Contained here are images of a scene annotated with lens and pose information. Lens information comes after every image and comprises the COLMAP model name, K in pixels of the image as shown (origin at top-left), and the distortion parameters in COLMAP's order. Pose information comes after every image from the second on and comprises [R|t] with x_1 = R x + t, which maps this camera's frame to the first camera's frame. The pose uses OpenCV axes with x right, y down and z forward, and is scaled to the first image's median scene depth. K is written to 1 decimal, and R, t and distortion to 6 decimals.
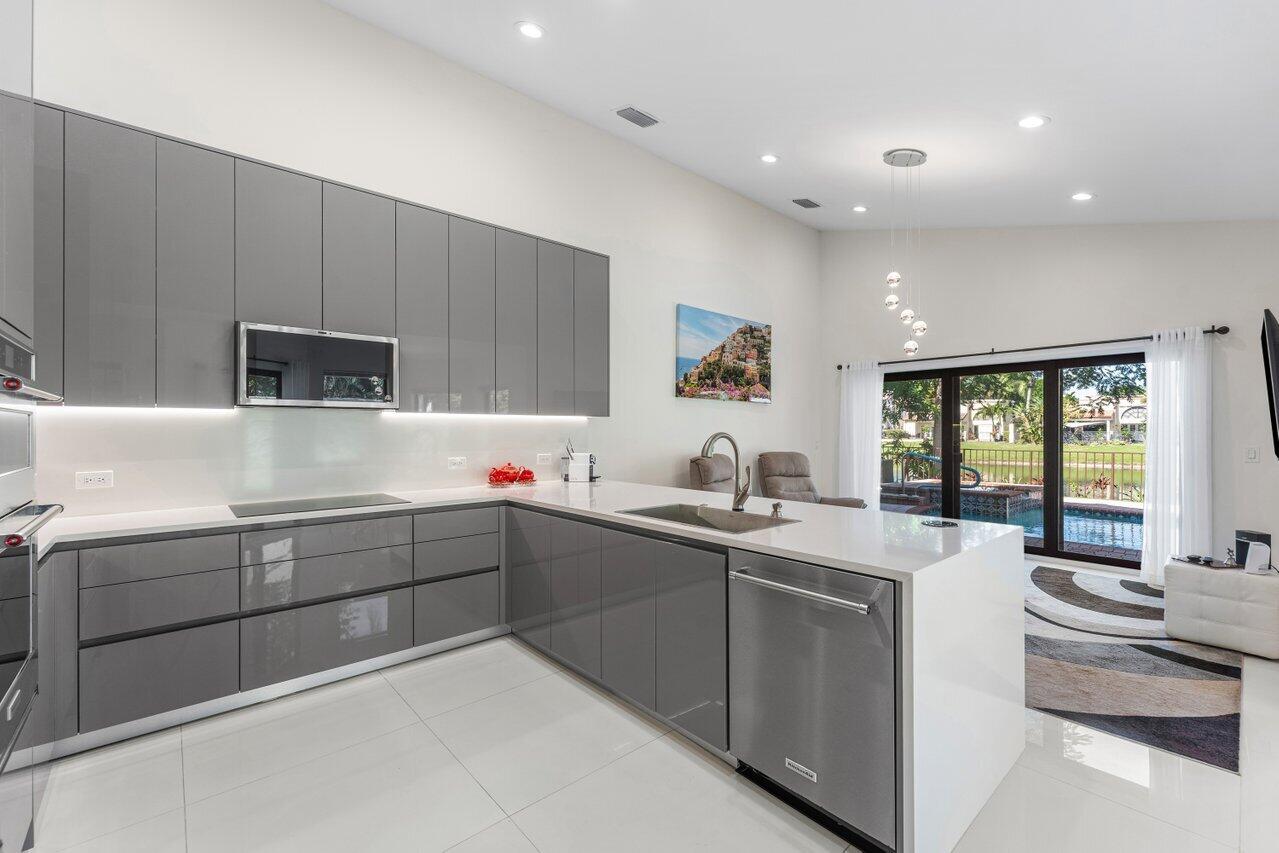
lens RADIAL K [[526.0, 0, 587.2], [0, 526.0, 427.9], [0, 0, 1]] dist [0.002887, -0.000812]
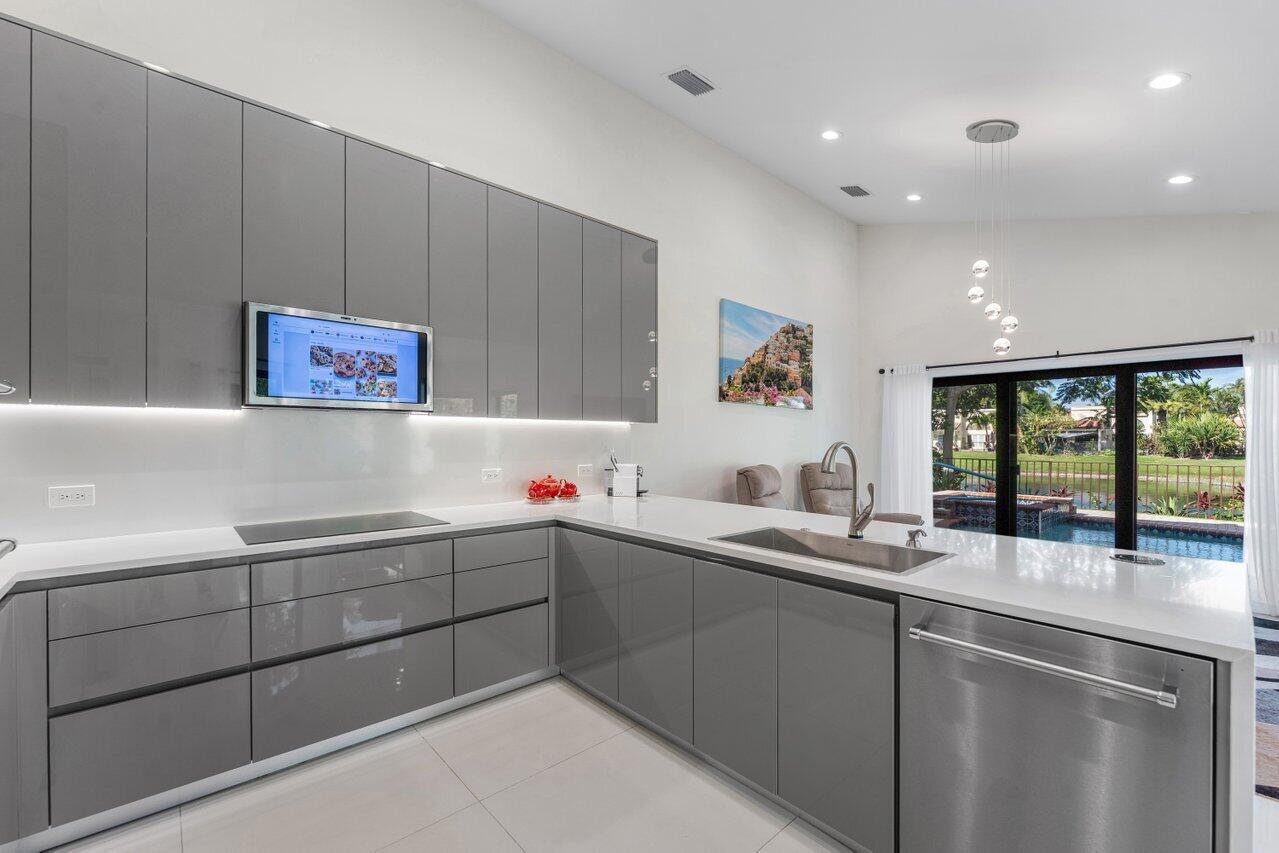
lens RADIAL K [[526.0, 0, 575.2], [0, 526.0, 440.1], [0, 0, 1]] dist [0.002887, -0.000812]
pose [[0.999984, 0.005553, -0.000651, -0.084235], [-0.005547, 0.999940, 0.009449, -0.000081], [0.000703, -0.009445, 0.999955, 0.101906]]
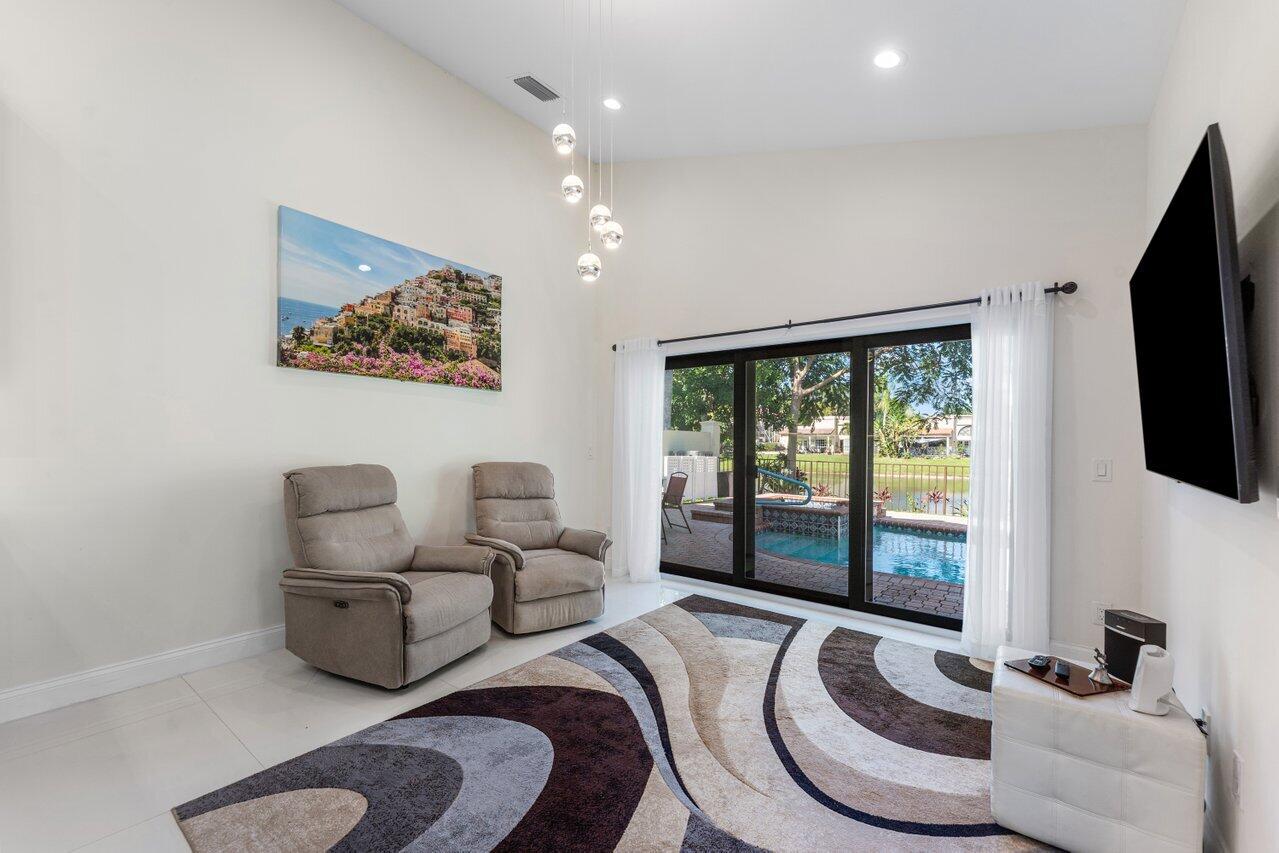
lens RADIAL K [[526.0, 0, 577.1], [0, 526.0, 440.1], [0, 0, 1]] dist [0.002887, -0.000812]
pose [[0.986223, 0.013136, 0.164898, 0.438361], [-0.013648, 0.999905, 0.001970, 0.018401], [-0.164856, -0.004193, 0.986309, 0.404594]]
